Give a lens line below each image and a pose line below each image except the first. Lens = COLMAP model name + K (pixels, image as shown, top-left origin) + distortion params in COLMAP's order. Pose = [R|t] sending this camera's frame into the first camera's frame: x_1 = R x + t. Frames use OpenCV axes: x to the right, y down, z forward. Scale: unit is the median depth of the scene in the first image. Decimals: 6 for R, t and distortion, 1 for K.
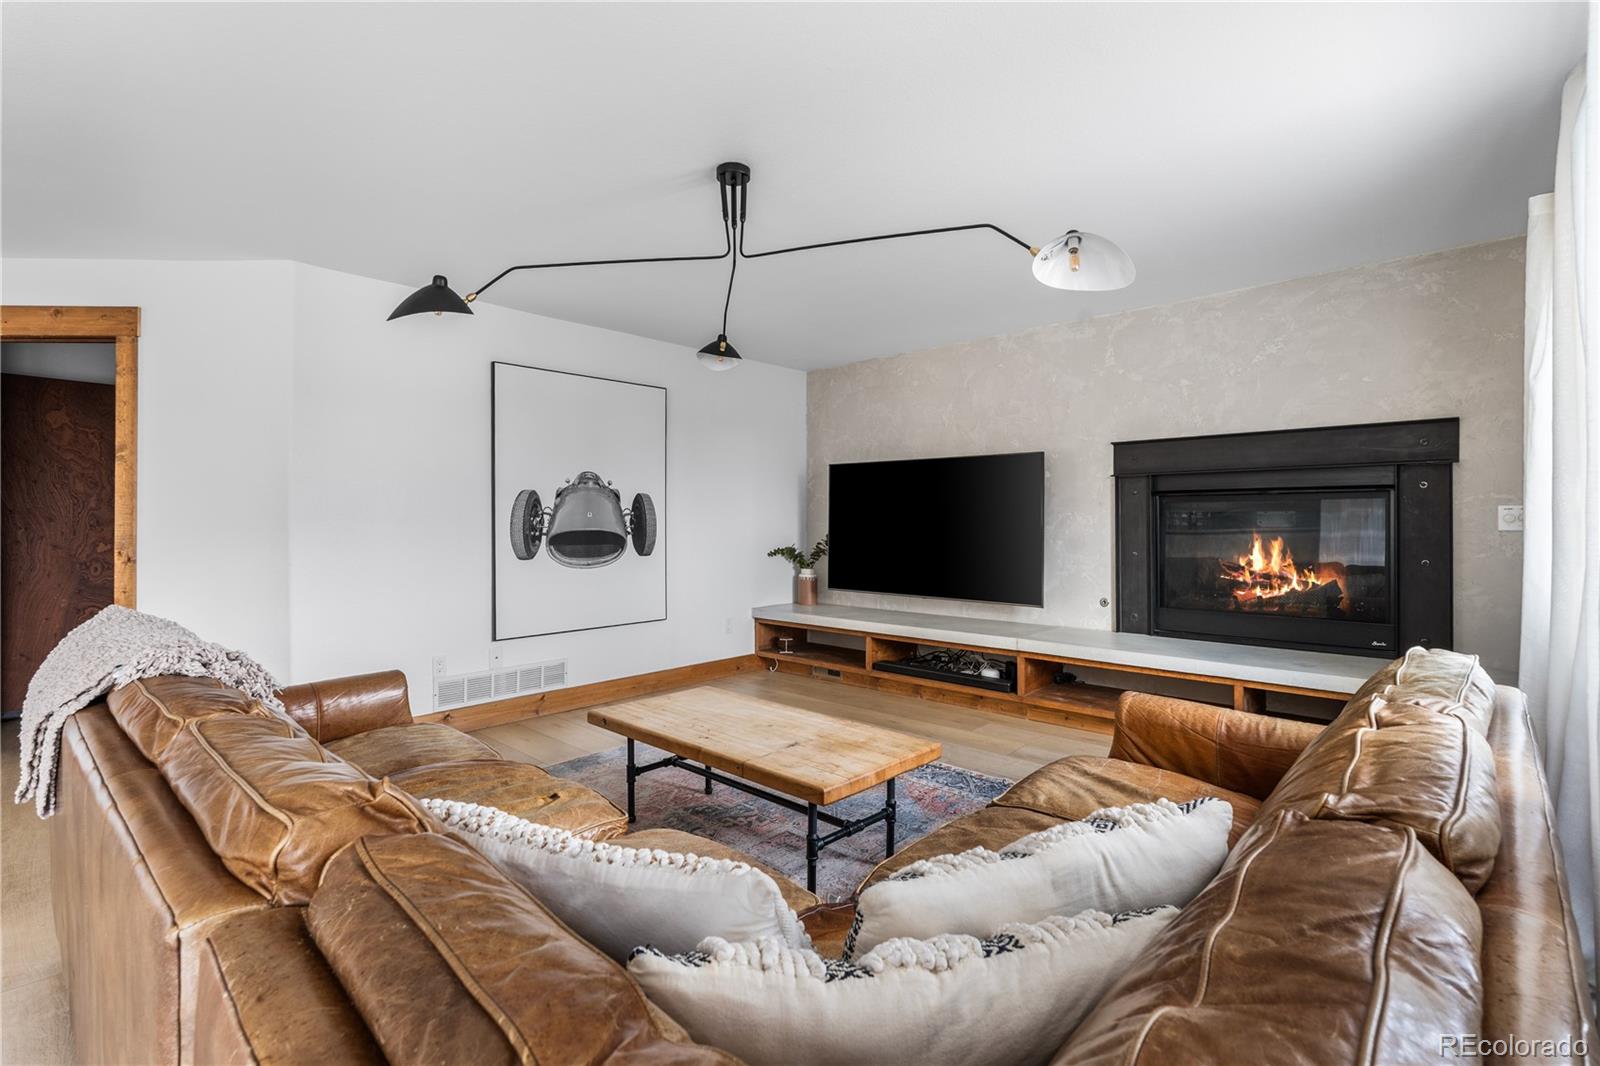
lens RADIAL K [[711.9, 0, 771.5], [0, 711.9, 505.0], [0, 0, 1]] dist [-0.003695, -0.000013]
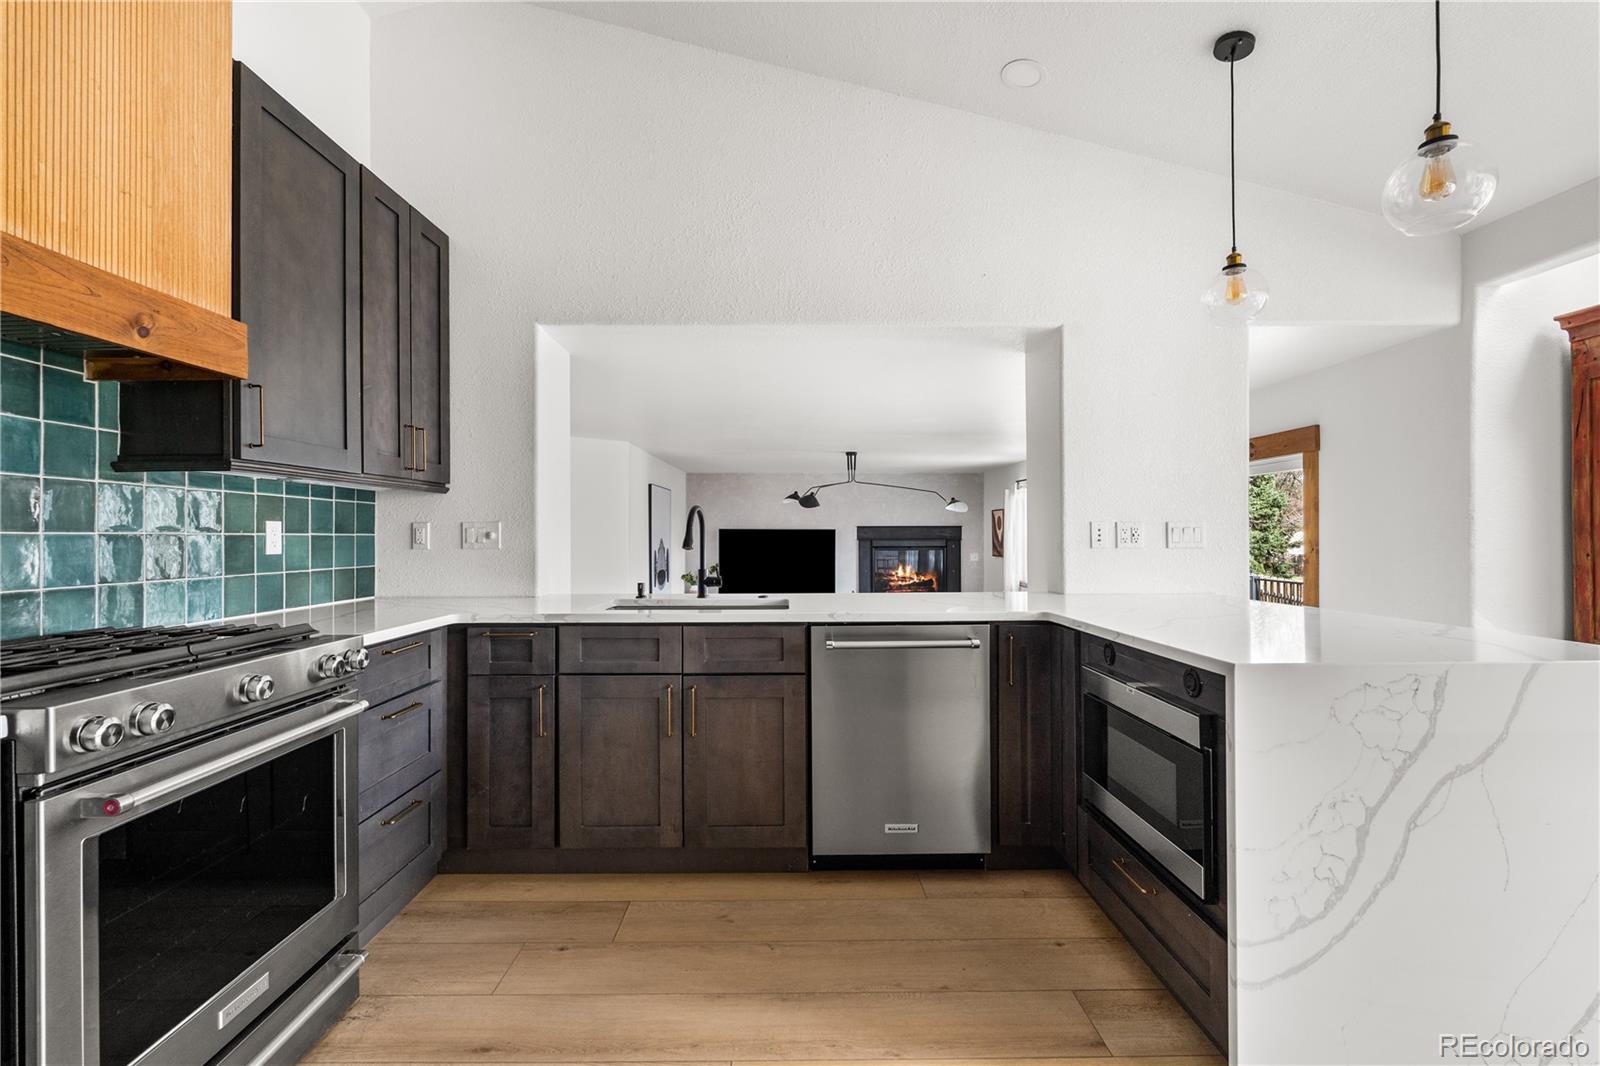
lens RADIAL K [[711.9, 0, 789.7], [0, 711.9, 530.7], [0, 0, 1]] dist [-0.003695, -0.000013]
pose [[0.713399, -0.004582, 0.700743, -1.430452], [-0.004788, 0.999923, 0.011413, -0.101365], [-0.700742, -0.011497, 0.713322, -0.597460]]
